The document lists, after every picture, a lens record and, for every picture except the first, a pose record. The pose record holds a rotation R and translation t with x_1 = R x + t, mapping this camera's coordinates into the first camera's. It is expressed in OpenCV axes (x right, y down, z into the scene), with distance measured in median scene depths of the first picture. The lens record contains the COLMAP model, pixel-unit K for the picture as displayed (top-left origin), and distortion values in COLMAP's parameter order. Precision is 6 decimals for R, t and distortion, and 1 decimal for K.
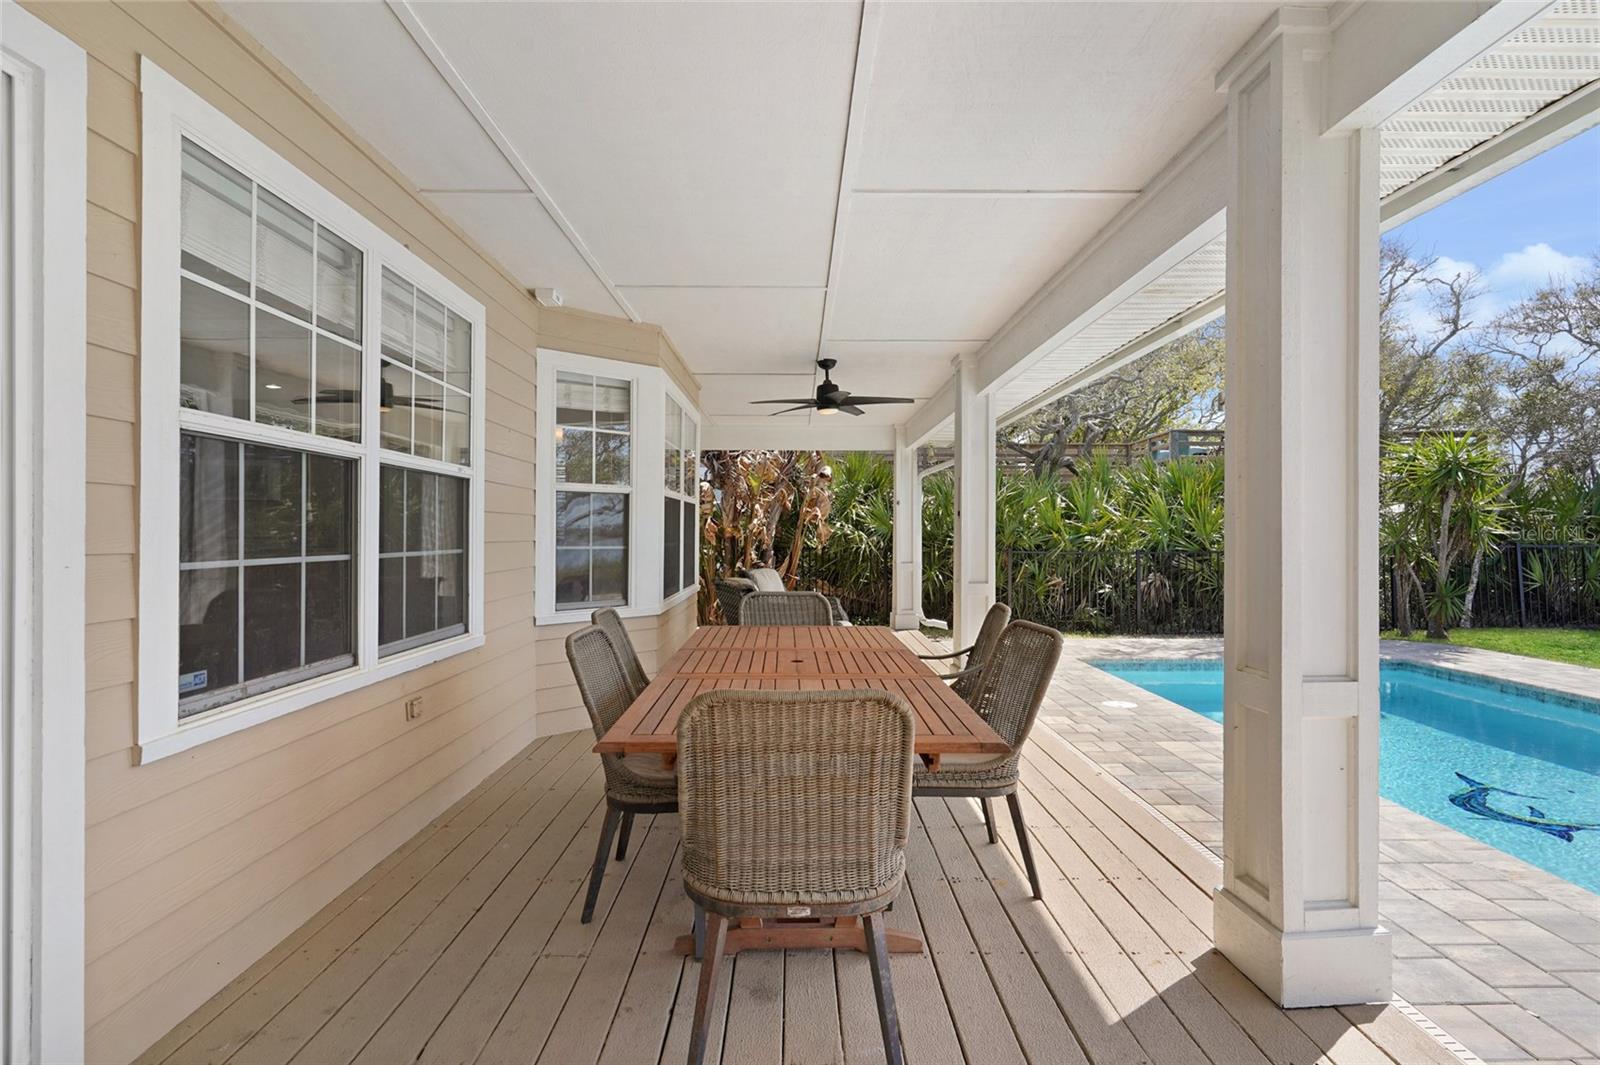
lens RADIAL K [[786.4, 0, 800.0], [0, 786.4, 532.5], [0, 0, 1]] dist [0.018689, 0.000300]
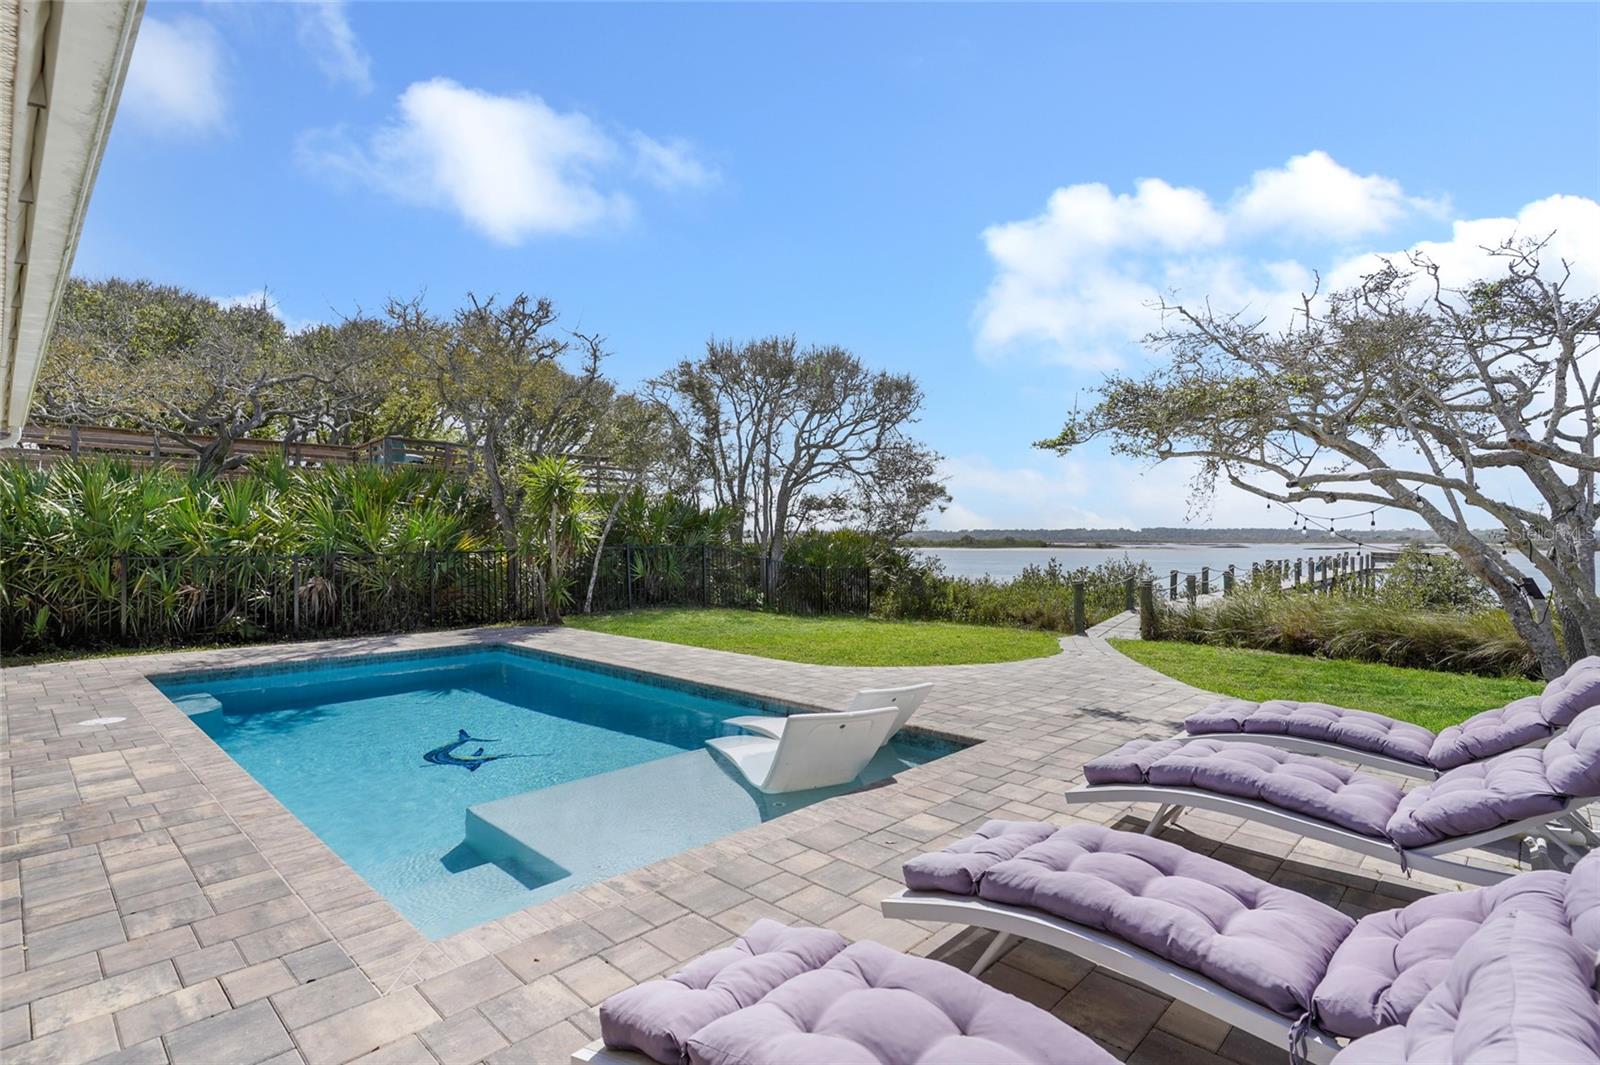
lens RADIAL K [[777.2, 0, 800.0], [0, 777.2, 532.5], [0, 0, 1]] dist [0.001468, 0.000690]
pose [[0.705716, 0.007175, 0.708458, 0.190302], [-0.001299, 0.999960, -0.008834, 0.002932], [-0.708493, 0.005314, 0.705698, -0.120981]]
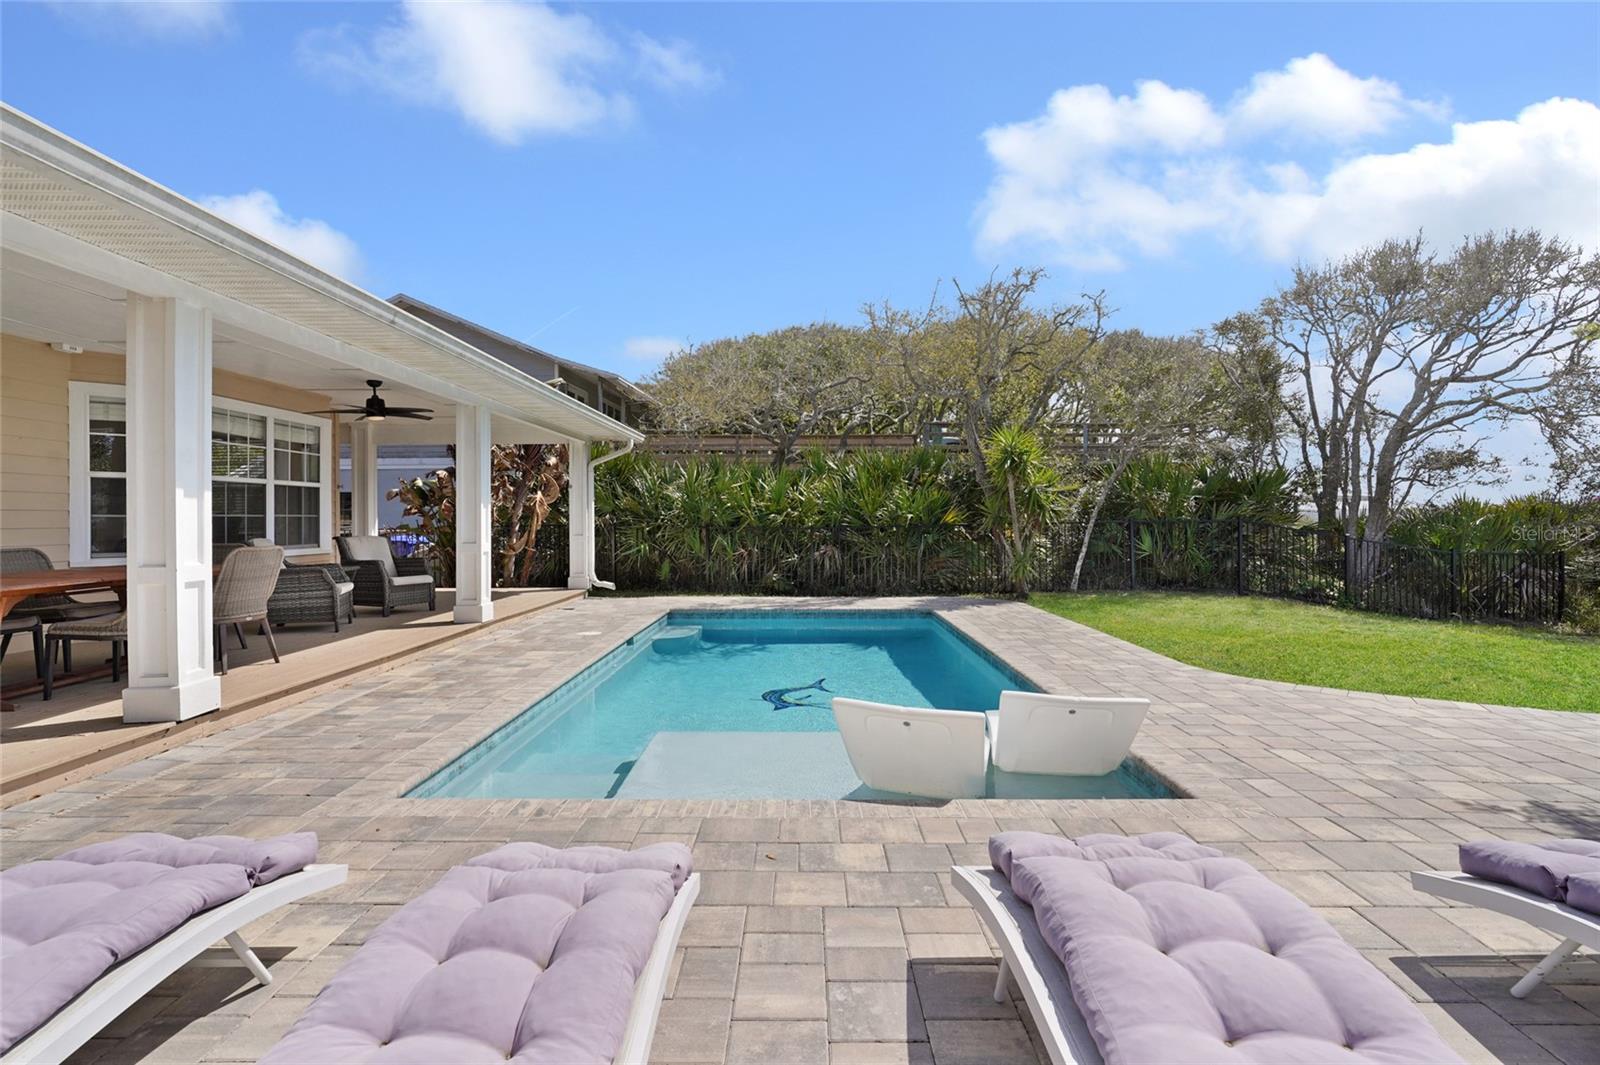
lens RADIAL K [[776.3, 0, 800.0], [0, 776.3, 532.5], [0, 0, 1]] dist [-0.005414, -0.000092]
pose [[0.999584, -0.002328, -0.028765, 0.451814], [0.002822, 0.999849, 0.017135, 0.012520], [0.028720, -0.017209, 0.999439, -0.180037]]
